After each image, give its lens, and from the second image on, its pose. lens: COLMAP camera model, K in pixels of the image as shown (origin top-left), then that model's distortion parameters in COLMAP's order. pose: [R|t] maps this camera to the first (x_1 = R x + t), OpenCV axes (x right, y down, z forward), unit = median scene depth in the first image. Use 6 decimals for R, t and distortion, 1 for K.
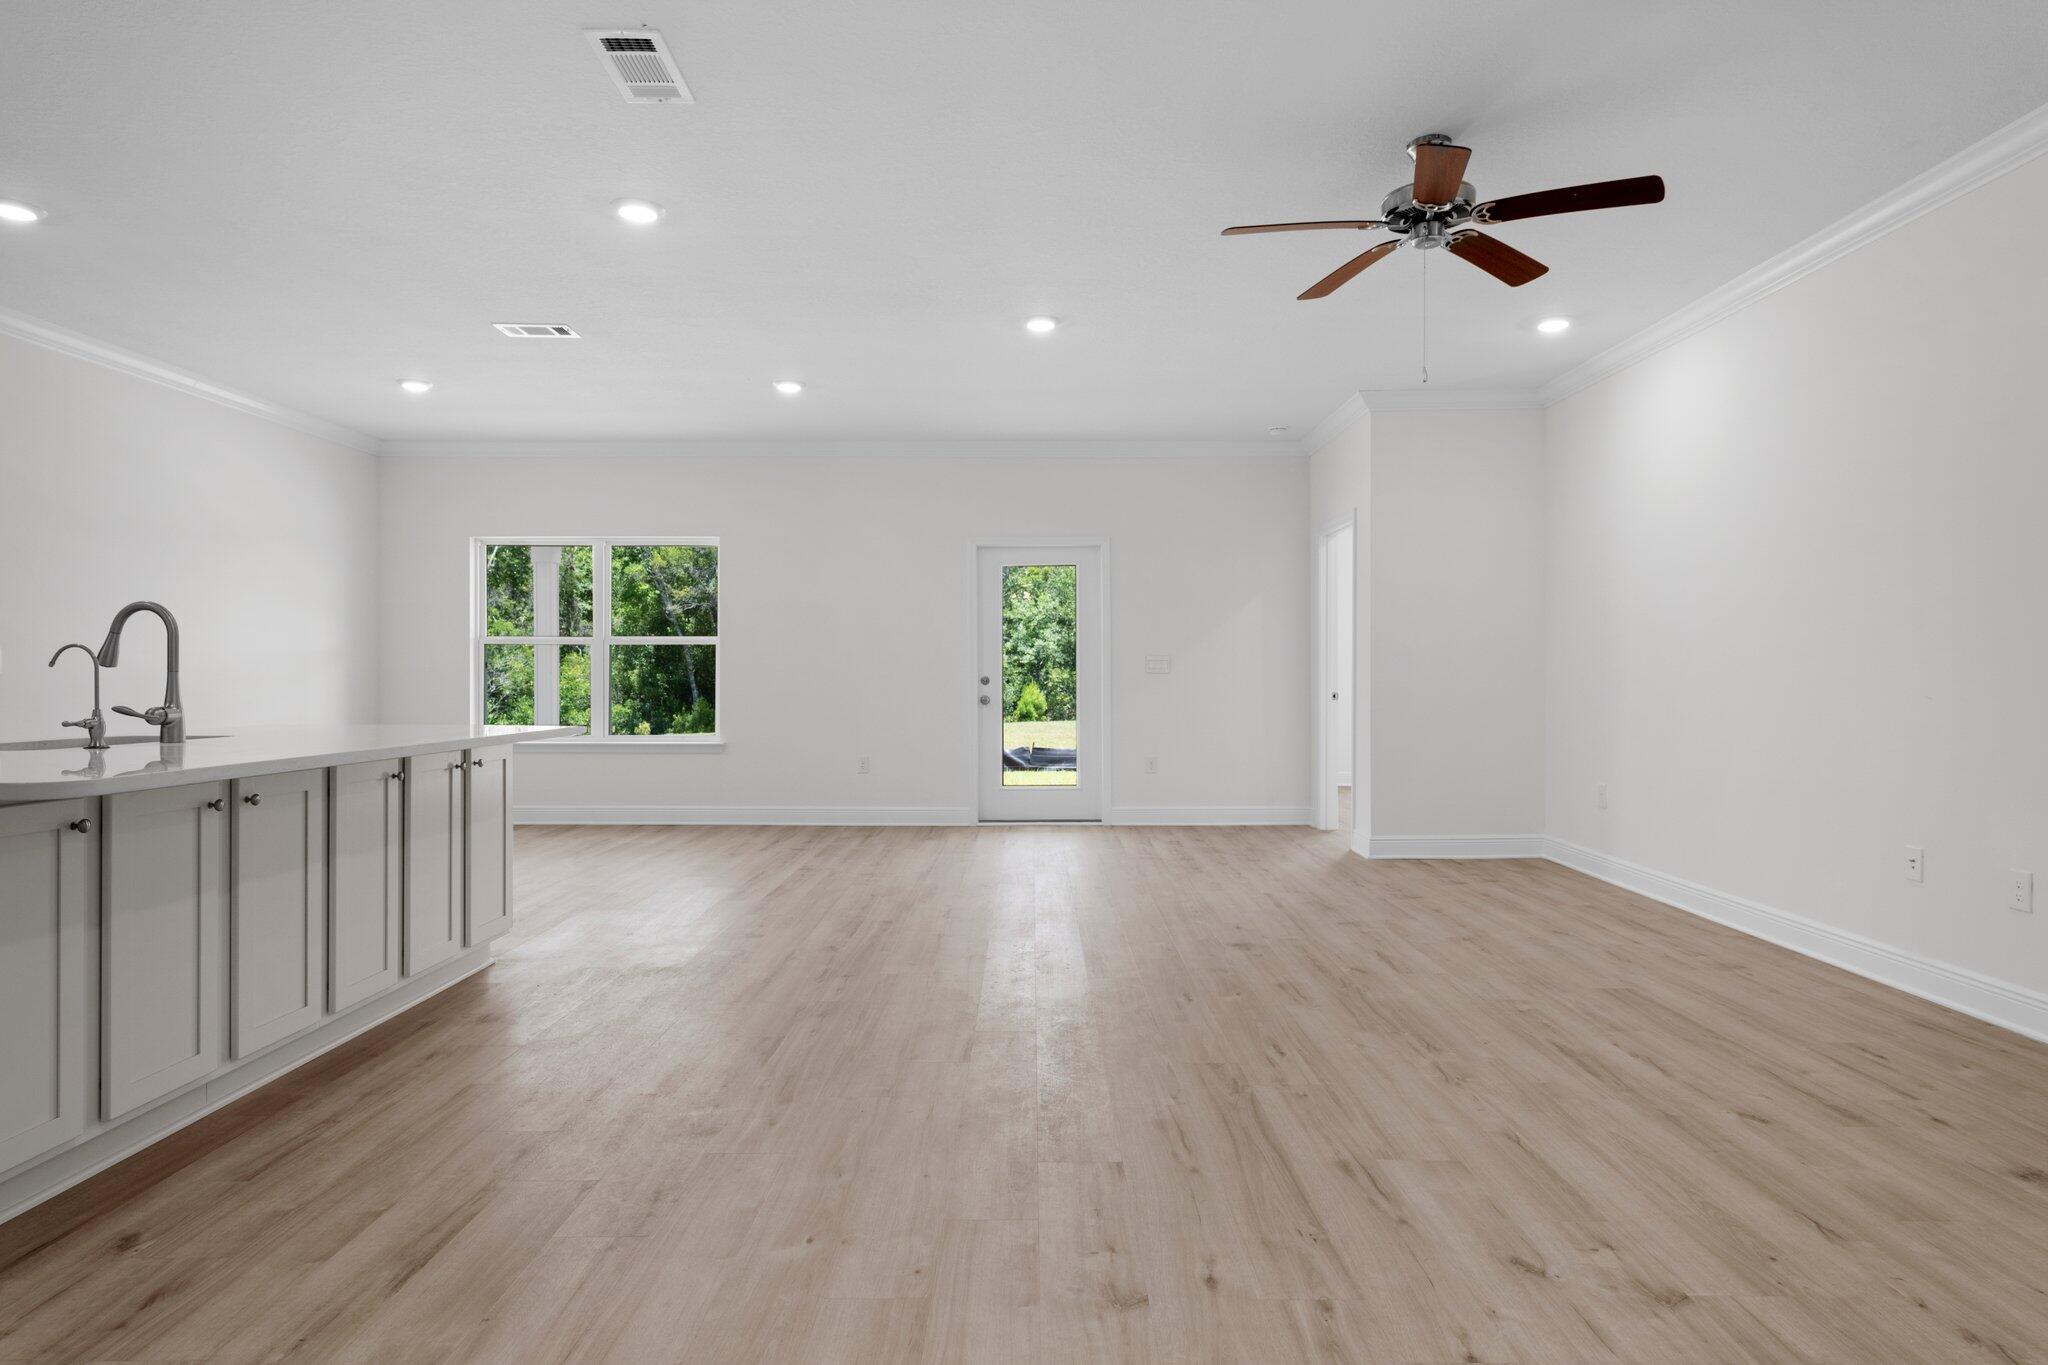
lens RADIAL K [[1132.4, 0, 1025.3], [0, 1132.4, 670.5], [0, 0, 1]] dist [0.005008, -0.000061]
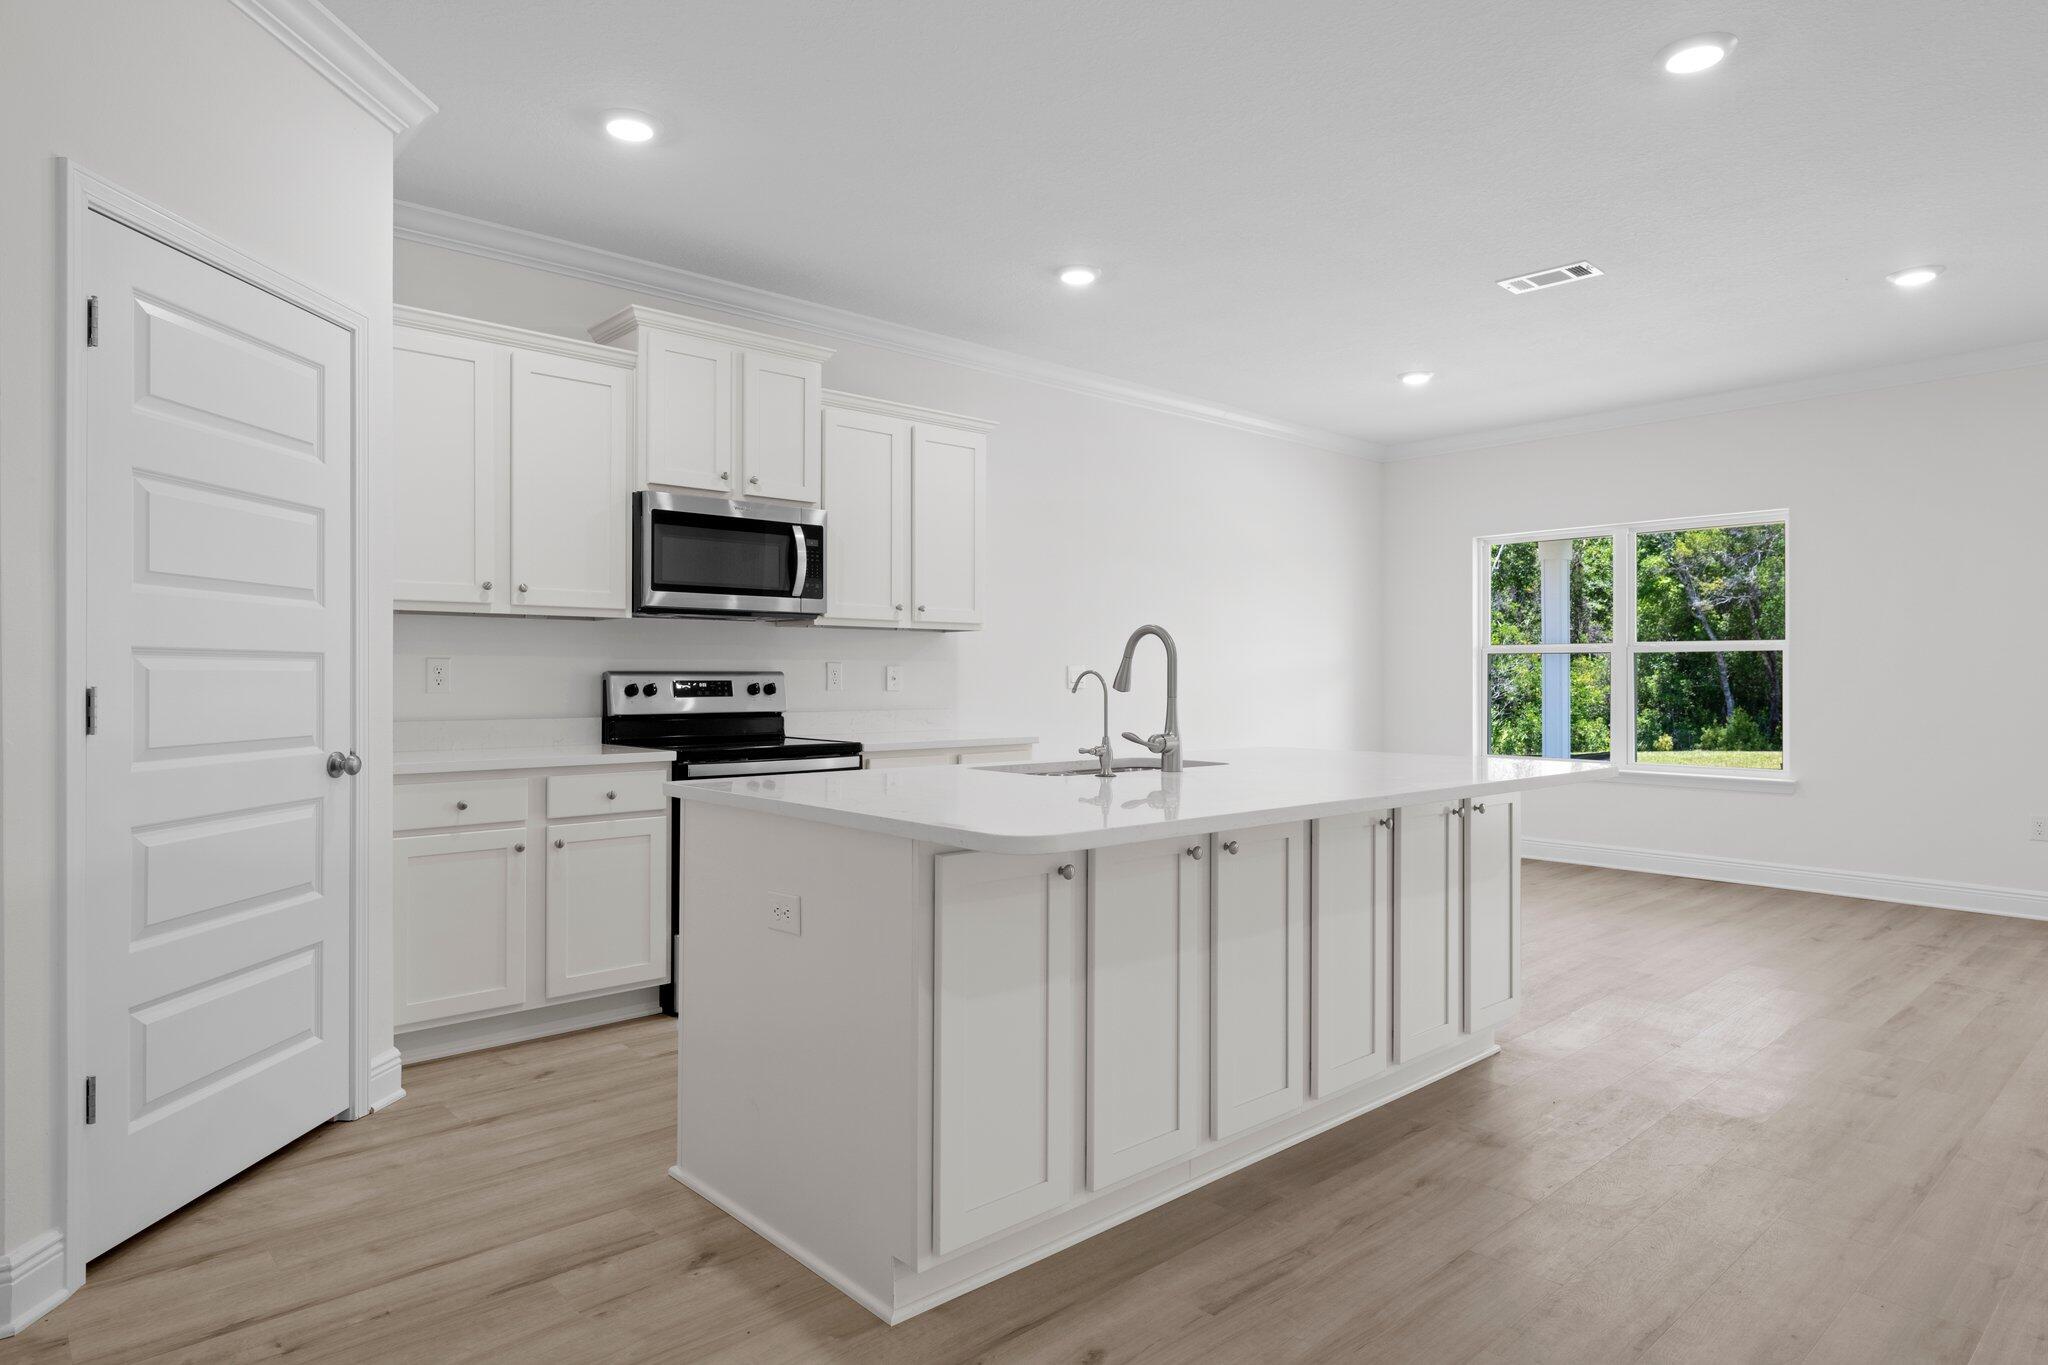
lens RADIAL K [[1168.2, 0, 1027.2], [0, 1168.2, 675.1], [0, 0, 1]] dist [0.002046, -0.001463]
pose [[0.681114, 0.000200, -0.732177, -0.048073], [0.000423, 1.000000, 0.000666, -0.007870], [0.732177, -0.000763, 0.681114, 0.102697]]
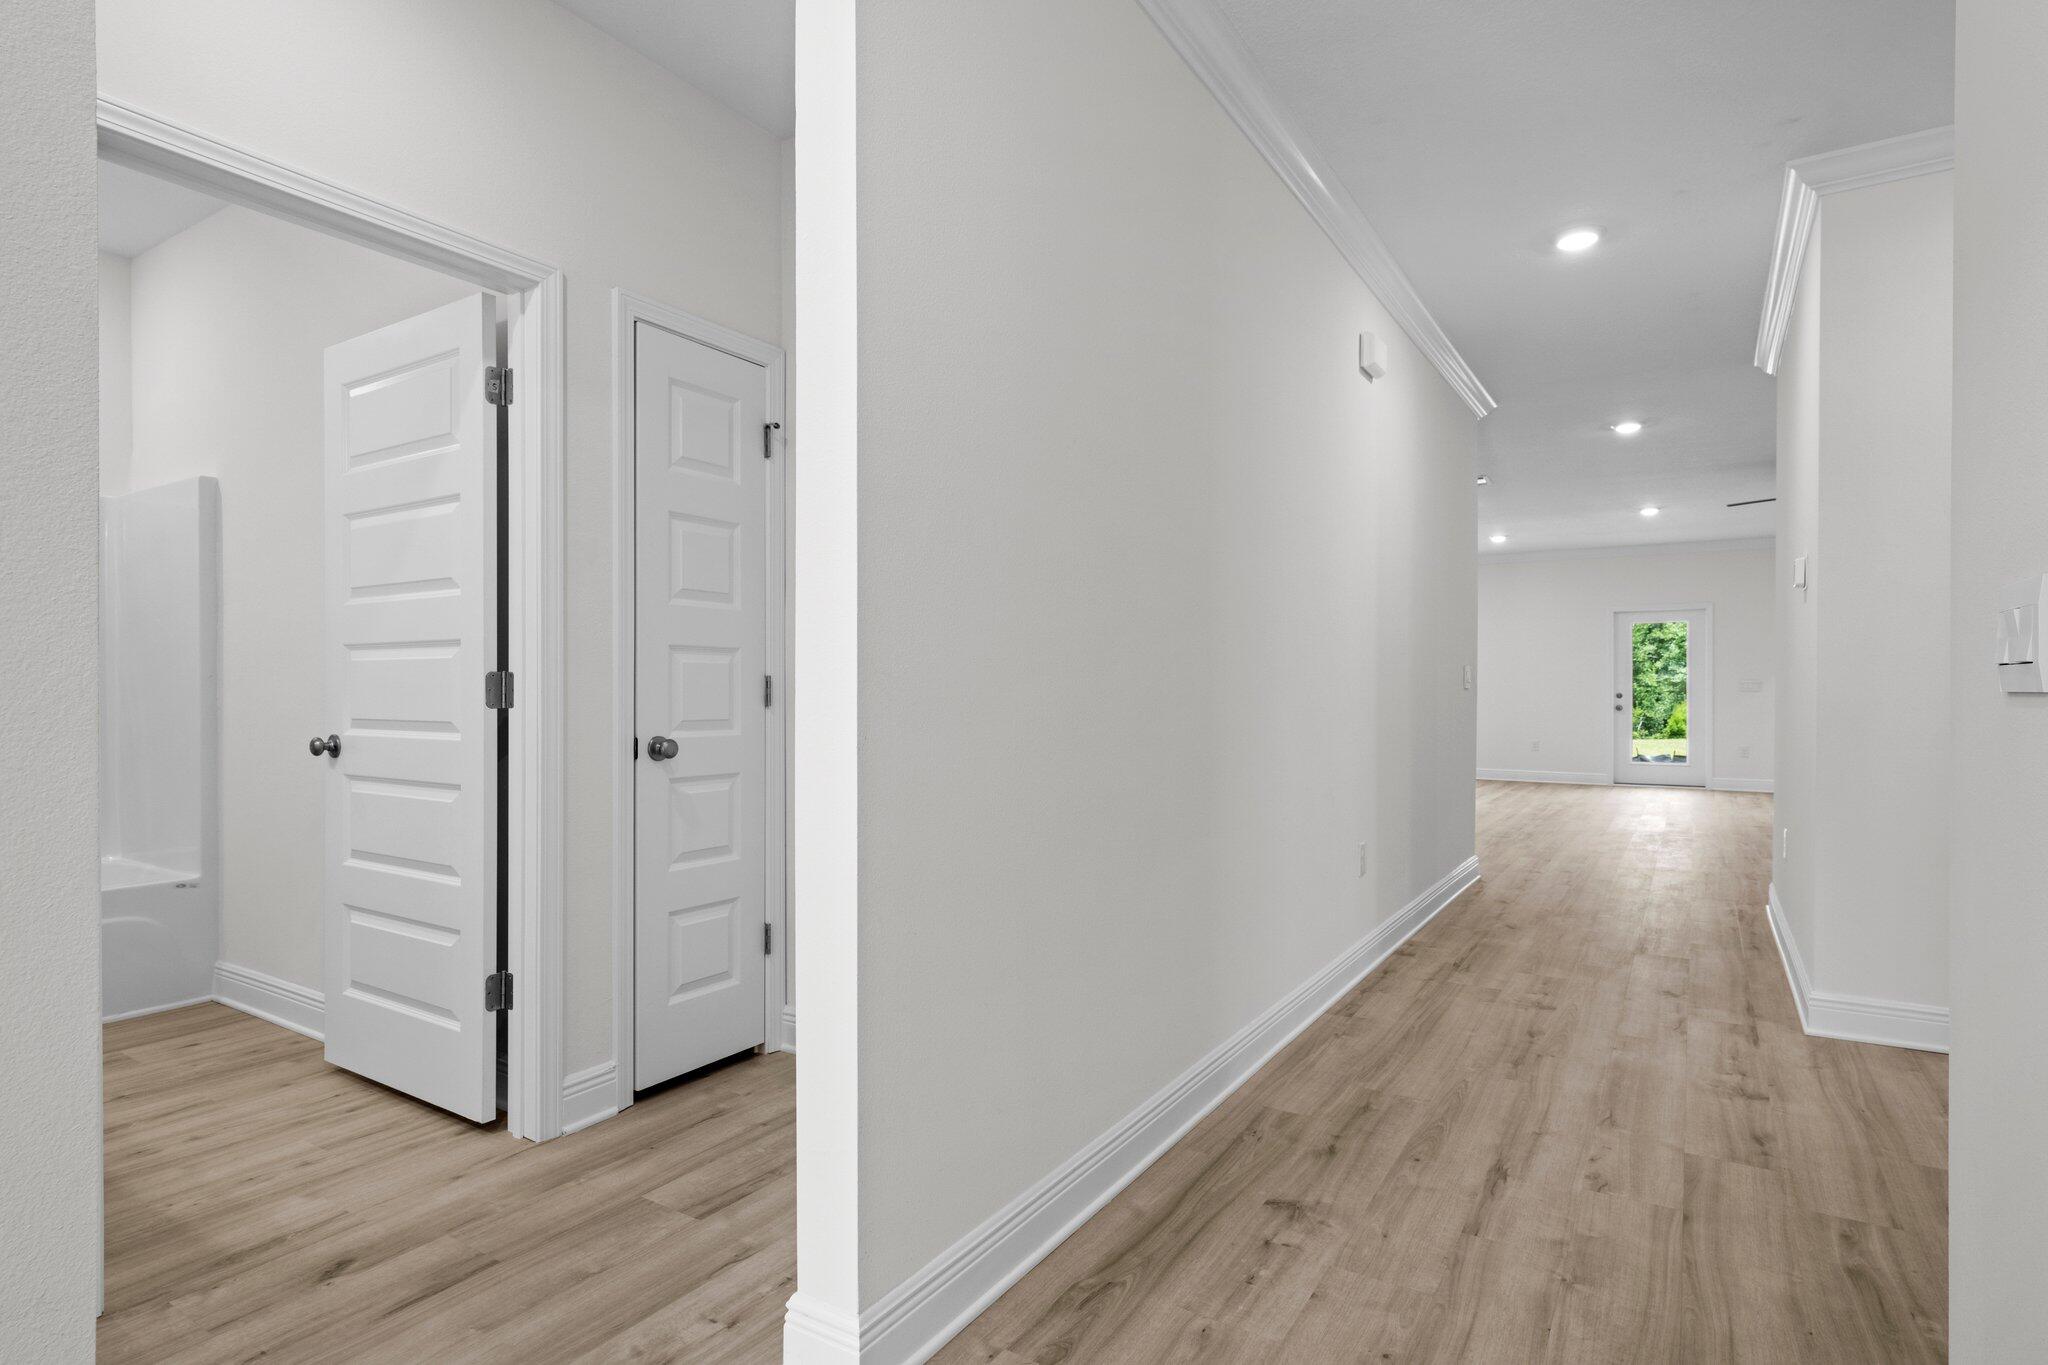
lens RADIAL K [[1030.4, 0, 1024.0], [0, 1030.4, 682.5], [0, 0, 1]] dist [0.003220, 0.000463]
pose [[0.841684, 0.000838, -0.539969, 0.044086], [-0.003627, 0.999985, -0.004103, -0.000628], [0.539958, 0.005412, 0.841675, -0.689820]]
